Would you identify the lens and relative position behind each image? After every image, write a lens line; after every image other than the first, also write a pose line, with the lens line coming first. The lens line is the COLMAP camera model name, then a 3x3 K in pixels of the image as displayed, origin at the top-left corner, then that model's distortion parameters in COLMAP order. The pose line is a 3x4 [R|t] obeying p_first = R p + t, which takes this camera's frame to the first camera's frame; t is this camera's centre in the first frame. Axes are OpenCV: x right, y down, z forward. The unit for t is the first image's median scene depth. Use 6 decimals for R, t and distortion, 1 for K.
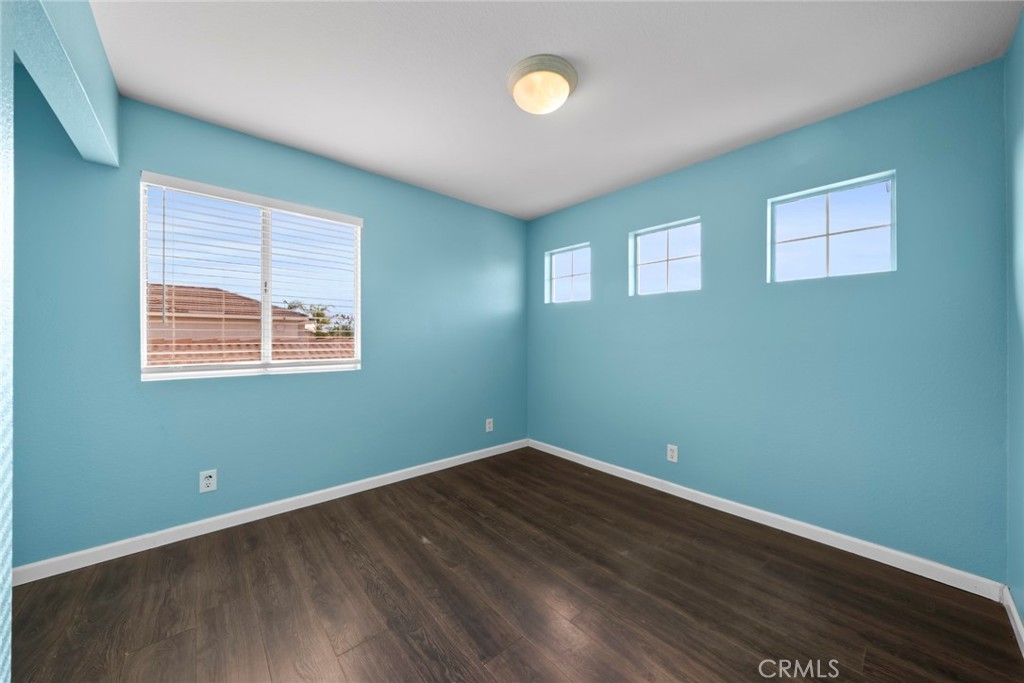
lens RADIAL K [[355.9, 0, 512.9], [0, 355.9, 338.6], [0, 0, 1]] dist [-0.002429, 0.000014]
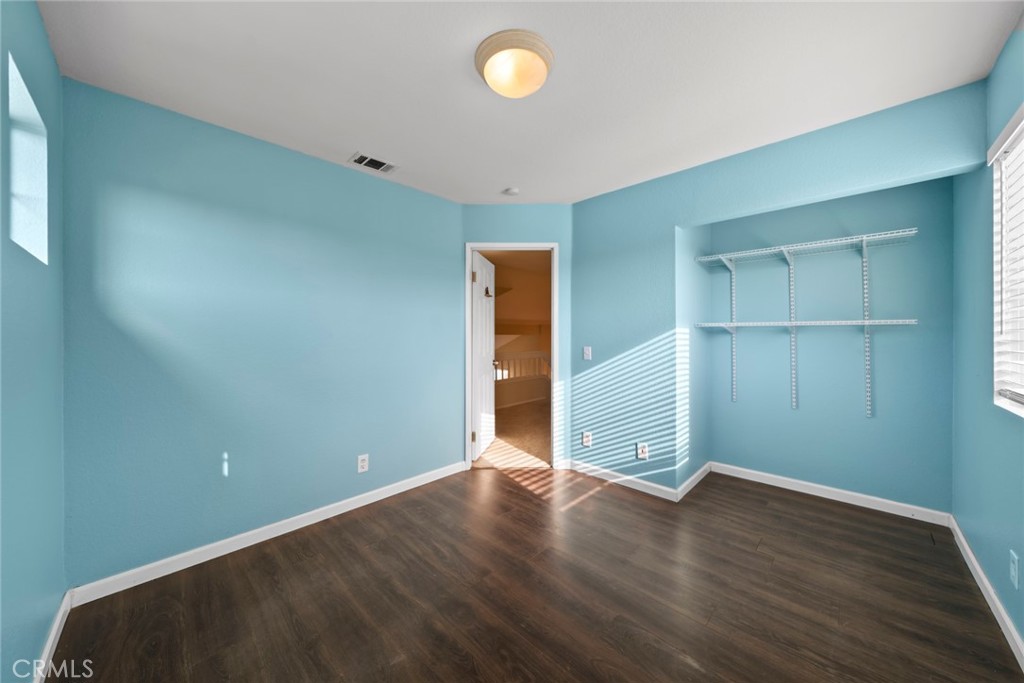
lens RADIAL K [[355.9, 0, 511.1], [0, 355.9, 338.7], [0, 0, 1]] dist [-0.002429, 0.000014]
pose [[-0.997016, 0.001405, -0.077179, 0.171154], [0.001039, 0.999988, 0.004791, -0.043353], [0.077185, 0.004696, -0.997006, 2.029721]]
